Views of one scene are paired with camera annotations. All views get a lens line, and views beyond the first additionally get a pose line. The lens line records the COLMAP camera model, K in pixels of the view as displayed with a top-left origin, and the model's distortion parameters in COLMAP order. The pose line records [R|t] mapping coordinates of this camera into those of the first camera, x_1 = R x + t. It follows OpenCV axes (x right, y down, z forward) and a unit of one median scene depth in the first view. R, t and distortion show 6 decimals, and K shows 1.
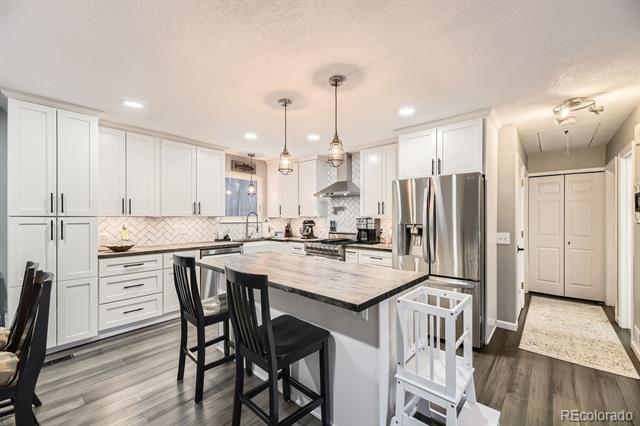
lens RADIAL K [[259.4, 0, 314.7], [0, 259.4, 218.8], [0, 0, 1]] dist [0.050931, -0.019109]
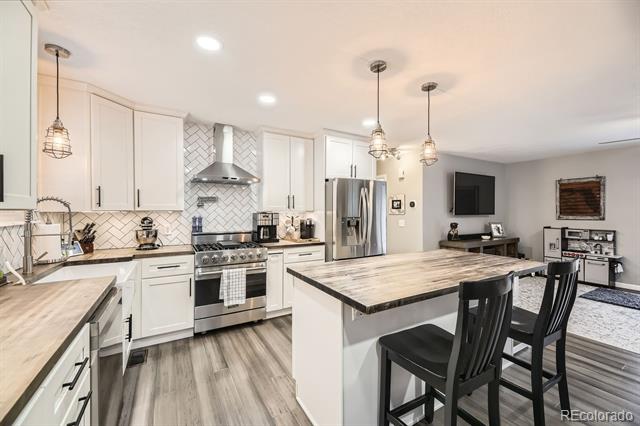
lens RADIAL K [[257.6, 0, 317.9], [0, 257.6, 211.5], [0, 0, 1]] dist [0.025081, -0.009936]
pose [[0.318853, 0.000225, 0.947804, -0.734688], [0.004536, 0.999988, -0.001763, -0.005660], [-0.947793, 0.004861, 0.318848, 0.758856]]
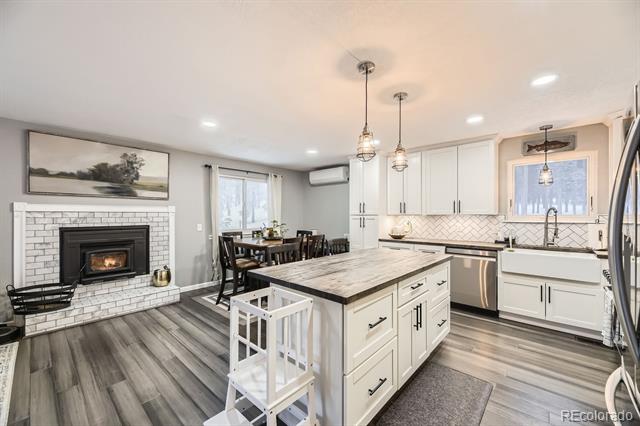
lens RADIAL K [[255.8, 0, 320.3], [0, 255.8, 215.2], [0, 0, 1]] dist [0.021526, -0.009108]
pose [[-0.012972, -0.000961, -0.999915, 0.693278], [-0.005466, 0.999985, -0.000890, -0.003909], [0.999901, 0.005454, -0.012977, 0.593463]]
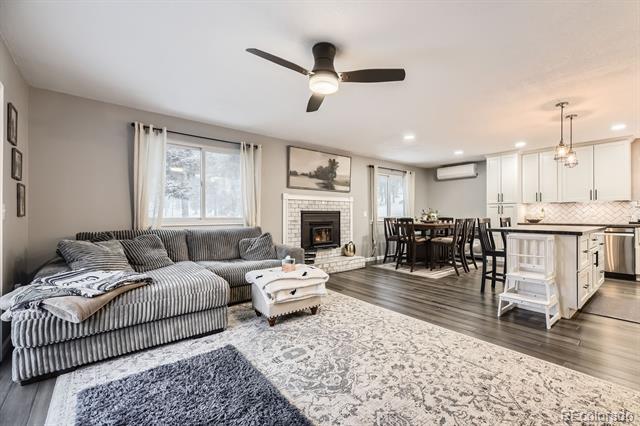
lens RADIAL K [[277.4, 0, 341.6], [0, 277.4, 213.8], [0, 0, 1]] dist [0.001883, -0.000120]
pose [[-0.133732, -0.005023, -0.991005, 1.271873], [-0.003776, 0.999982, -0.004559, 0.076320], [0.991010, 0.003132, -0.133748, -0.019205]]
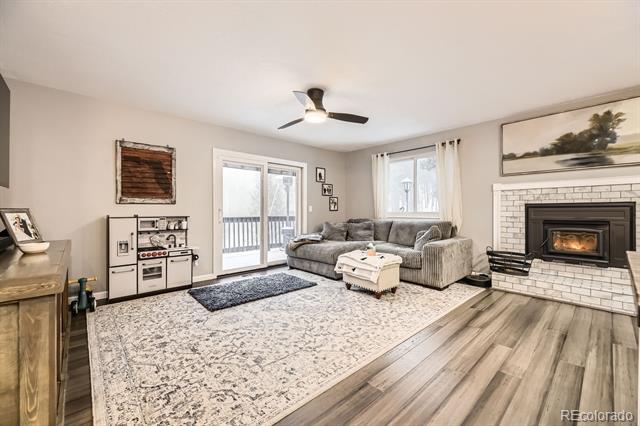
lens RADIAL K [[257.6, 0, 317.9], [0, 257.6, 211.5], [0, 0, 1]] dist [0.025081, -0.009936]
pose [[-0.993648, 0.000529, 0.112529, 0.441208], [0.001653, 0.999950, 0.009898, 0.072899], [-0.112518, 0.010021, -0.993599, 0.782981]]
